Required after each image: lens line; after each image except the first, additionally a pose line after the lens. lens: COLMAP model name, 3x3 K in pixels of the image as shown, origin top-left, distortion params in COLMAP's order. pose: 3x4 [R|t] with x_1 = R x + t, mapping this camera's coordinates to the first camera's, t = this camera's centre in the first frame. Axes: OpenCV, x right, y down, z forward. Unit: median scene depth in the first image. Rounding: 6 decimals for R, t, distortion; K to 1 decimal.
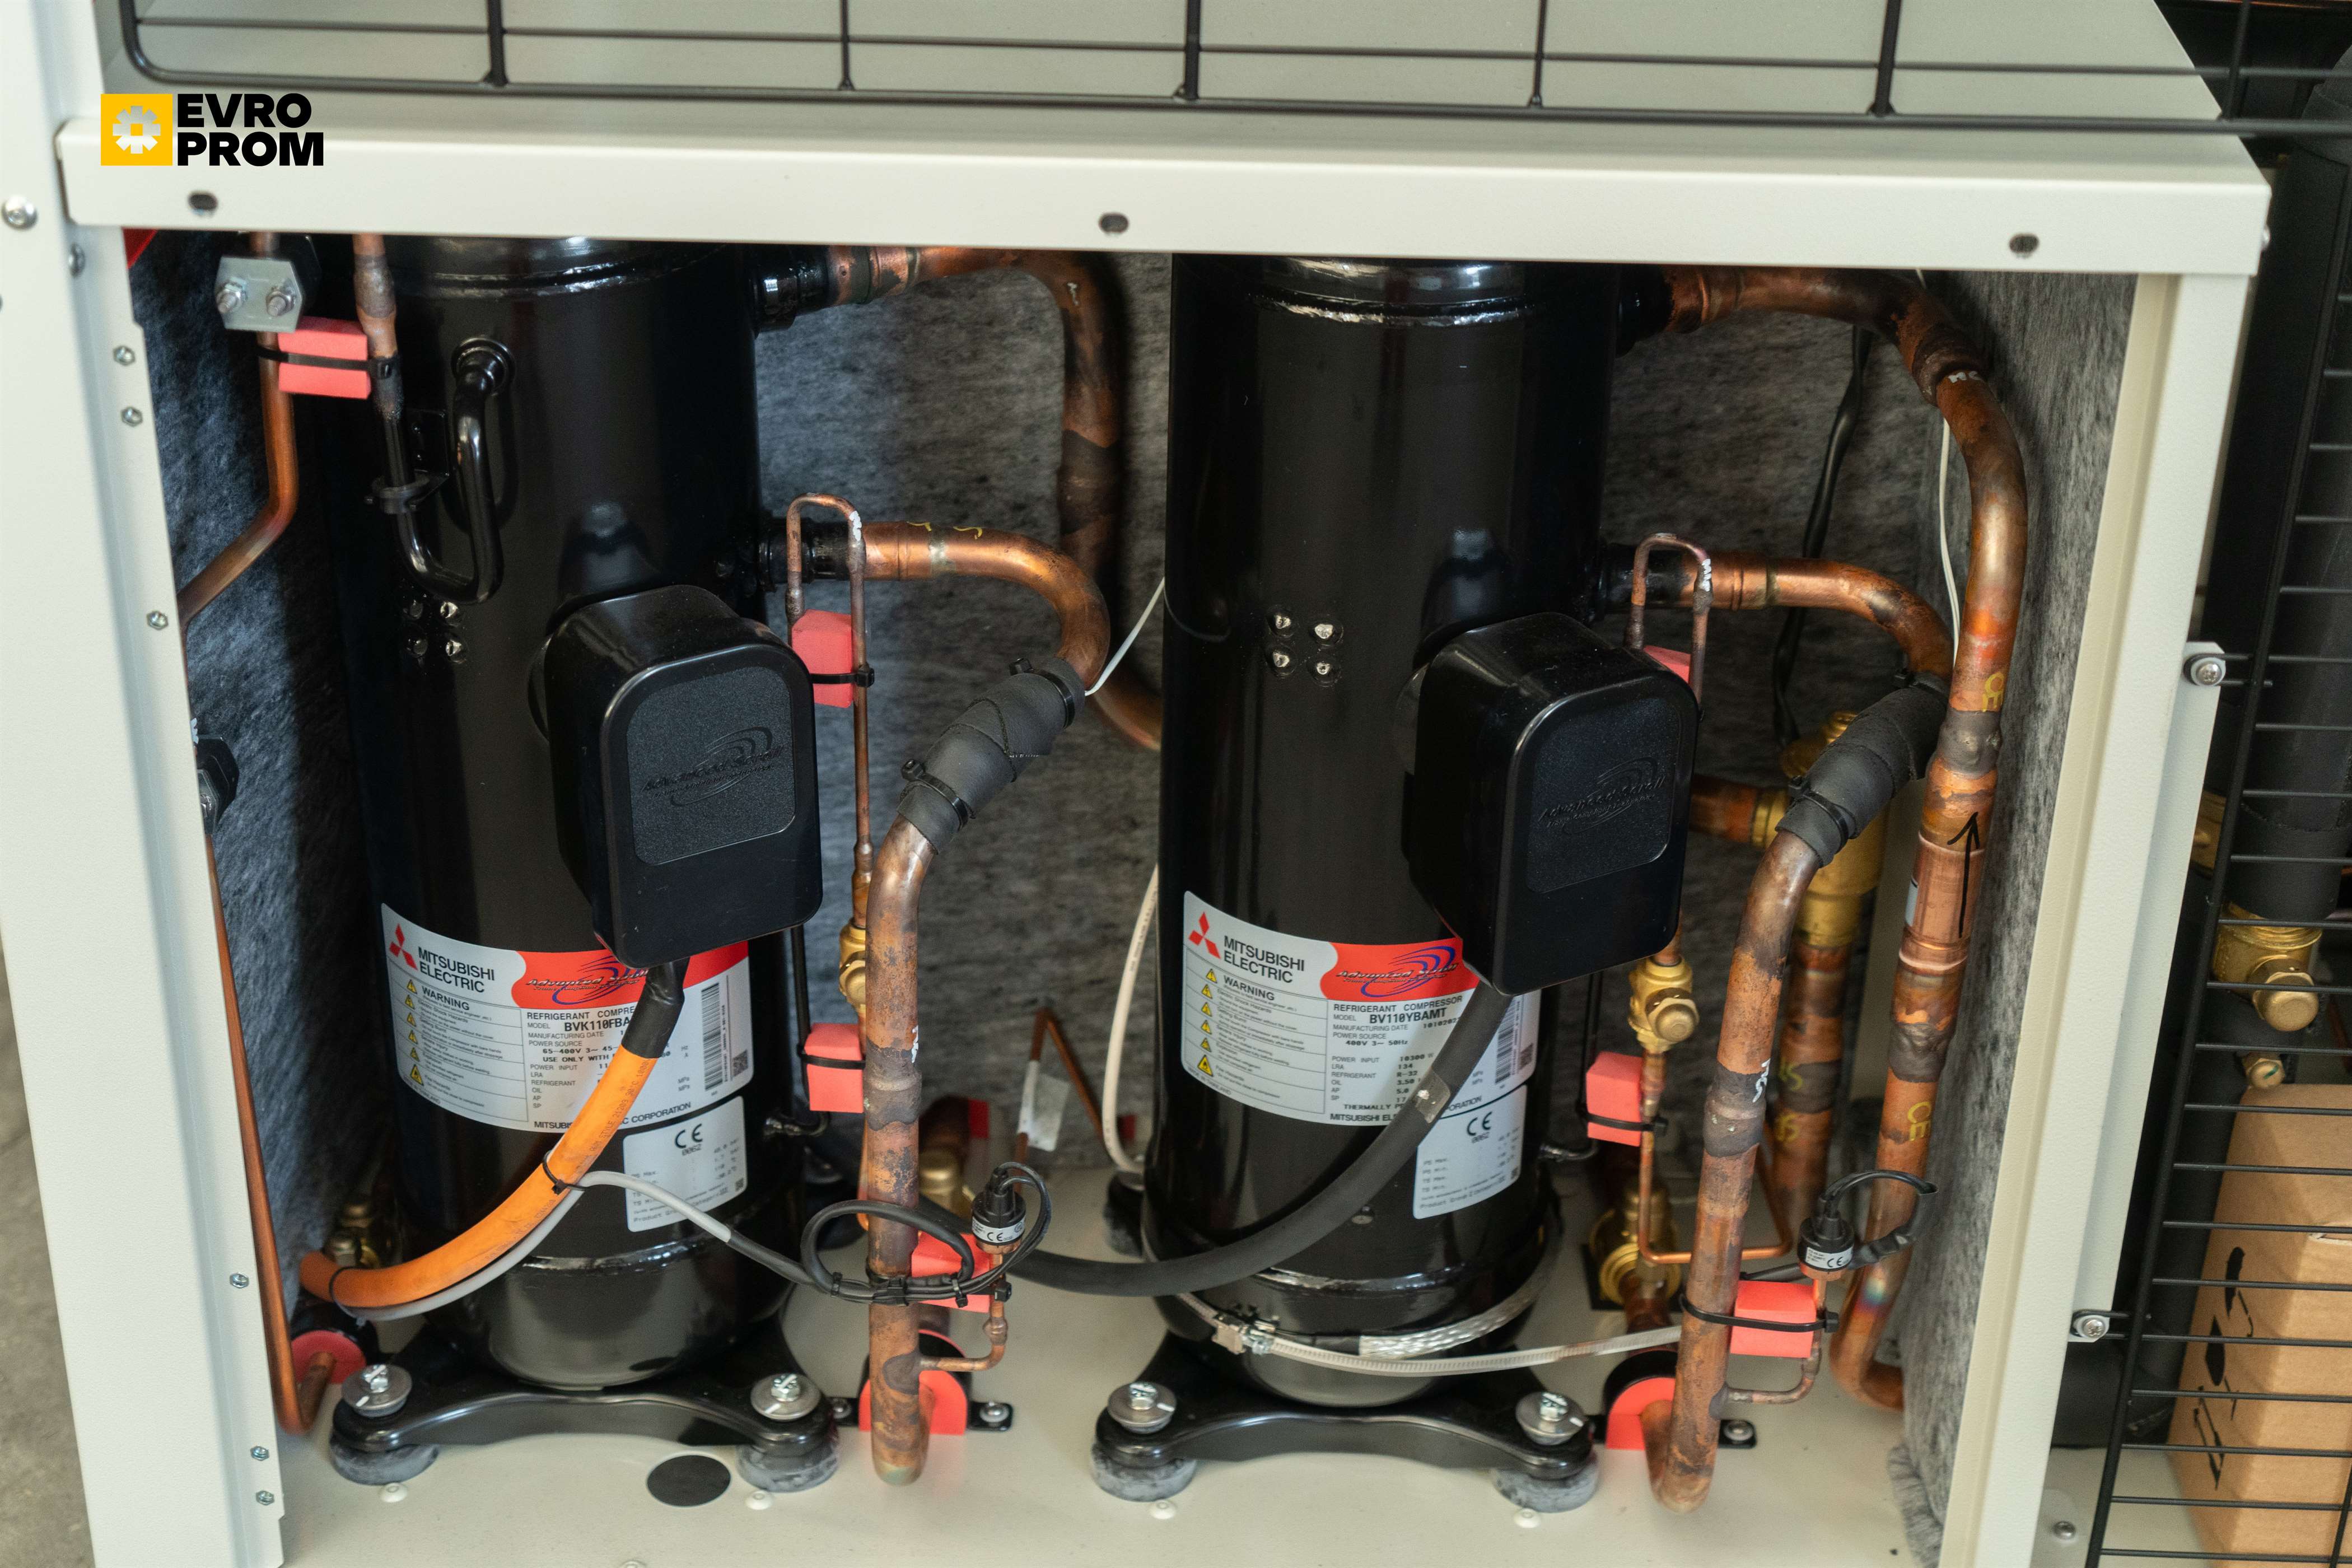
lens RADIAL K [[3686.9, 0, 1176.0], [0, 3686.9, 784.0], [0, 0, 1]] dist [0.008766, 0.024189]
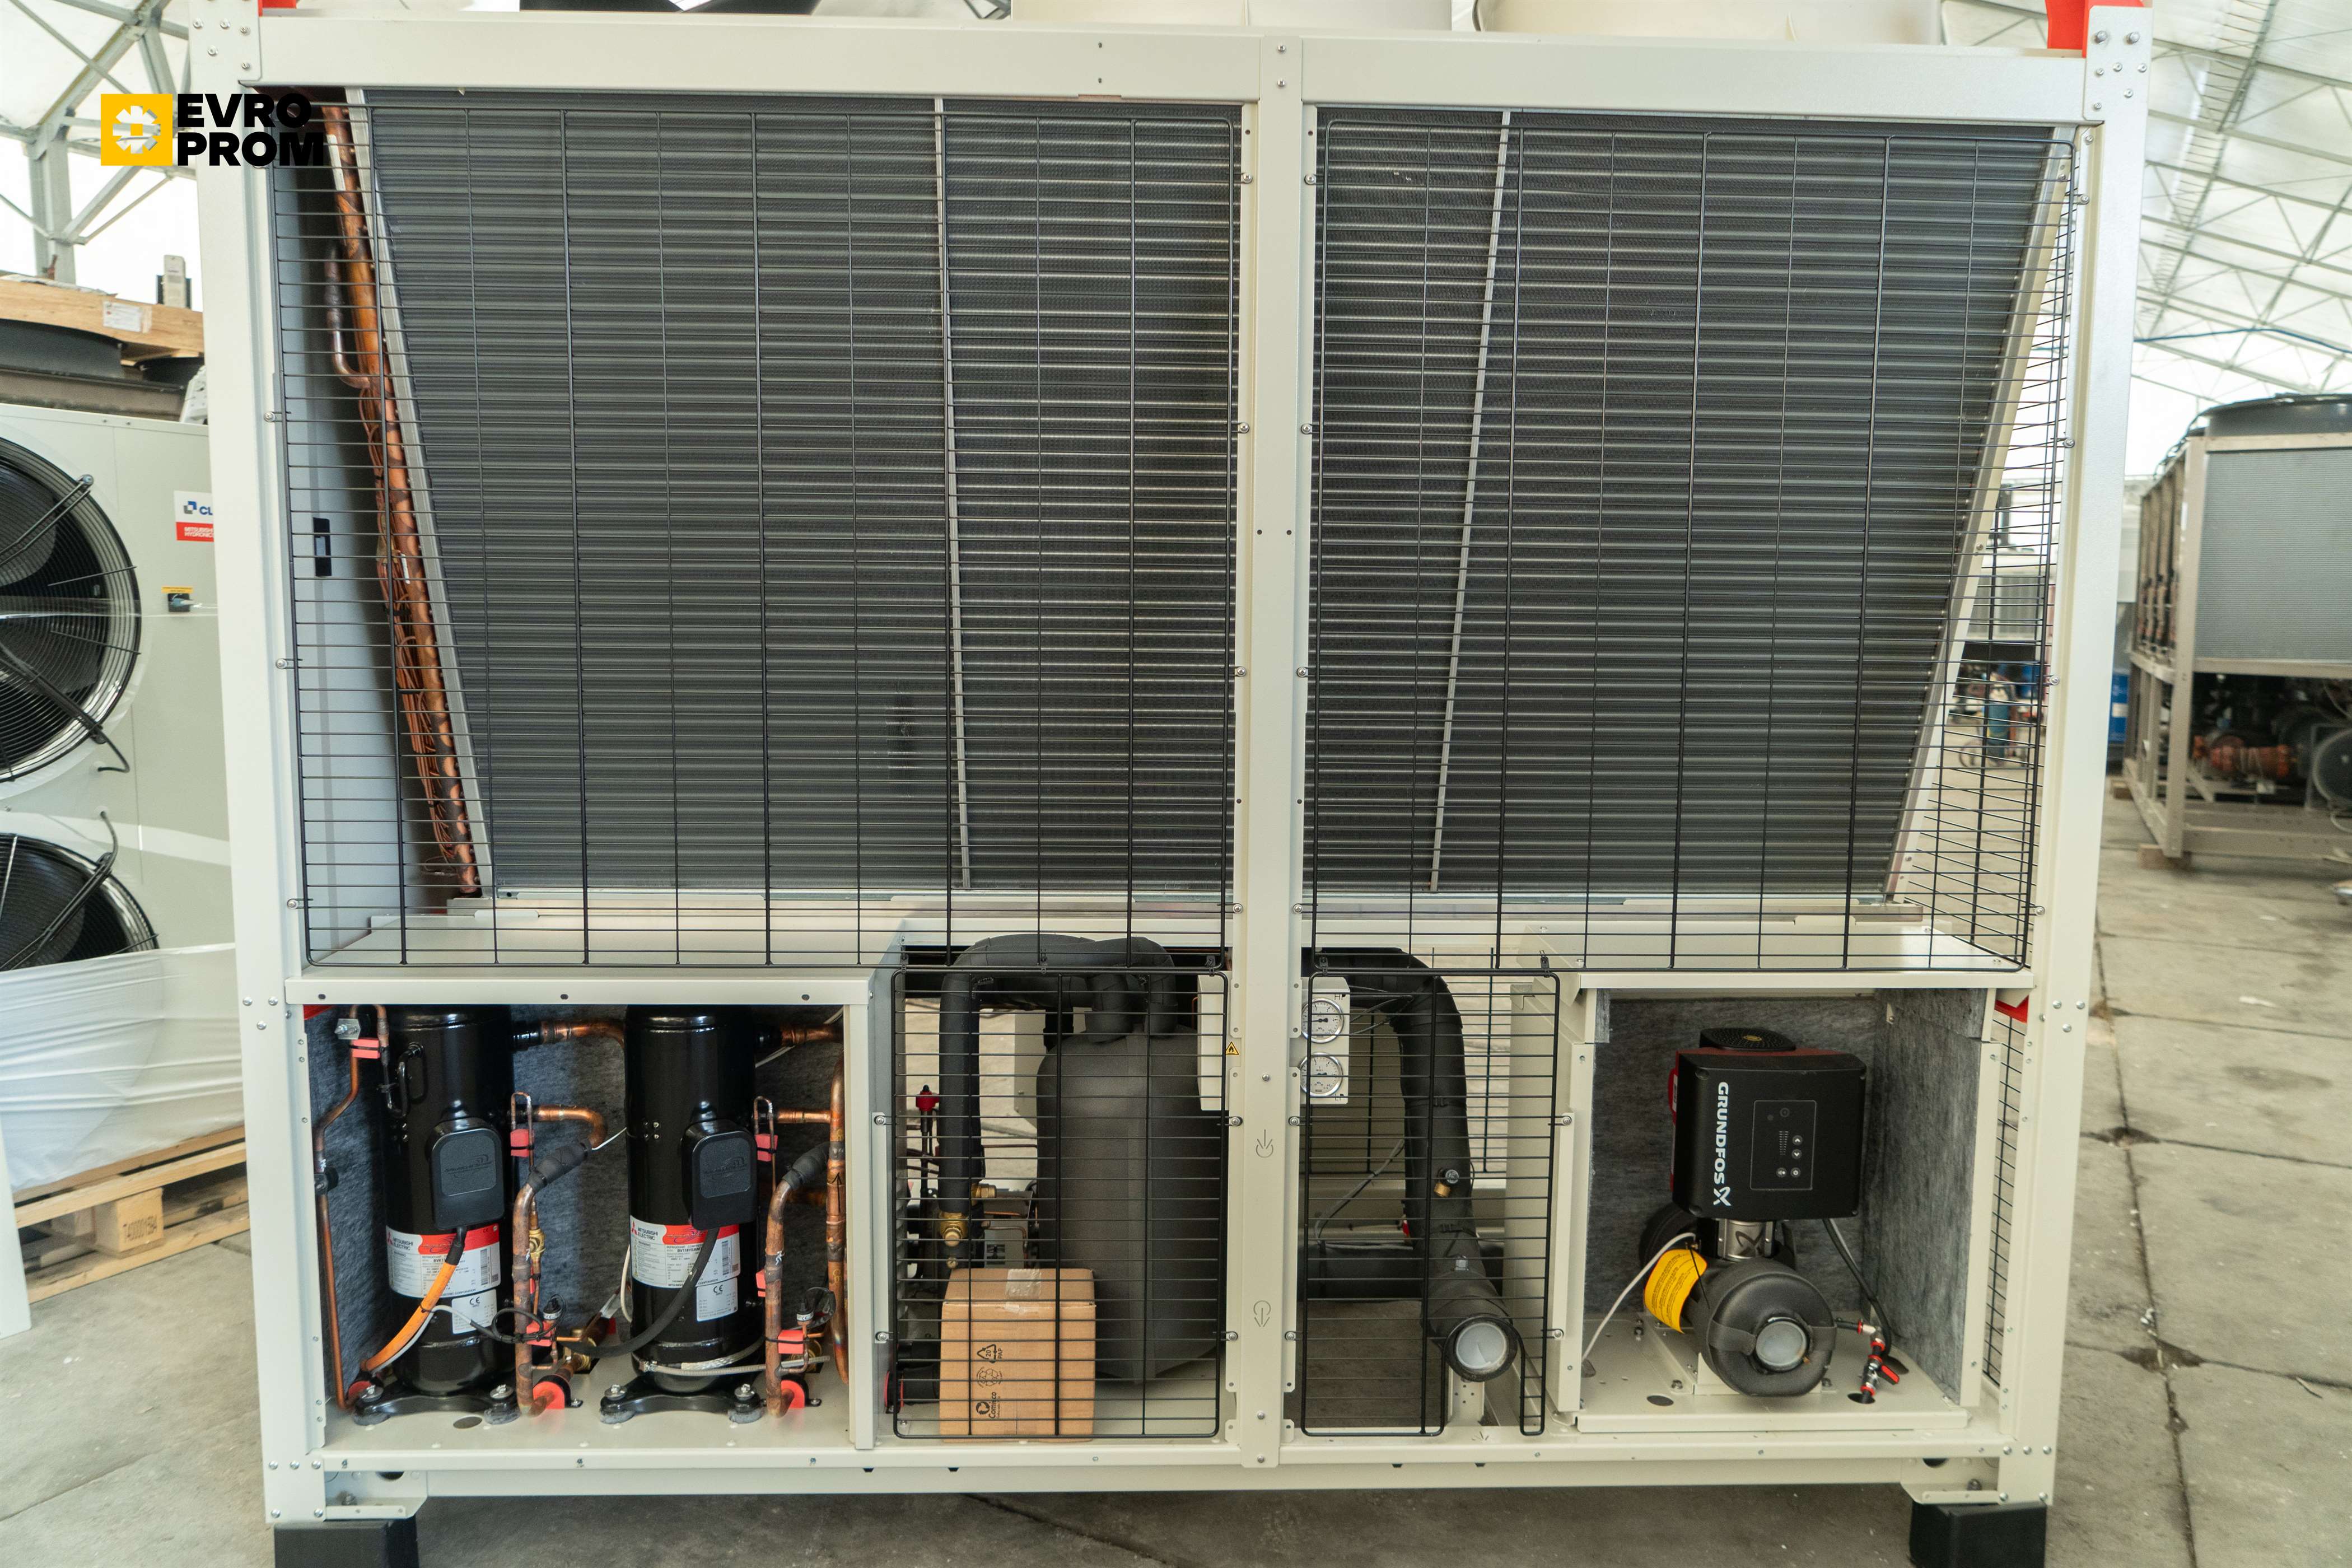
lens RADIAL K [[1604.0, 0, 1176.0], [0, 1604.0, 784.0], [0, 0, 1]] dist [-0.008335, 0.000168]
pose [[0.999082, -0.014339, 0.040375, 0.449686], [0.028720, 0.923417, -0.382723, 0.241086], [-0.031795, 0.383531, 0.922980, -0.509646]]
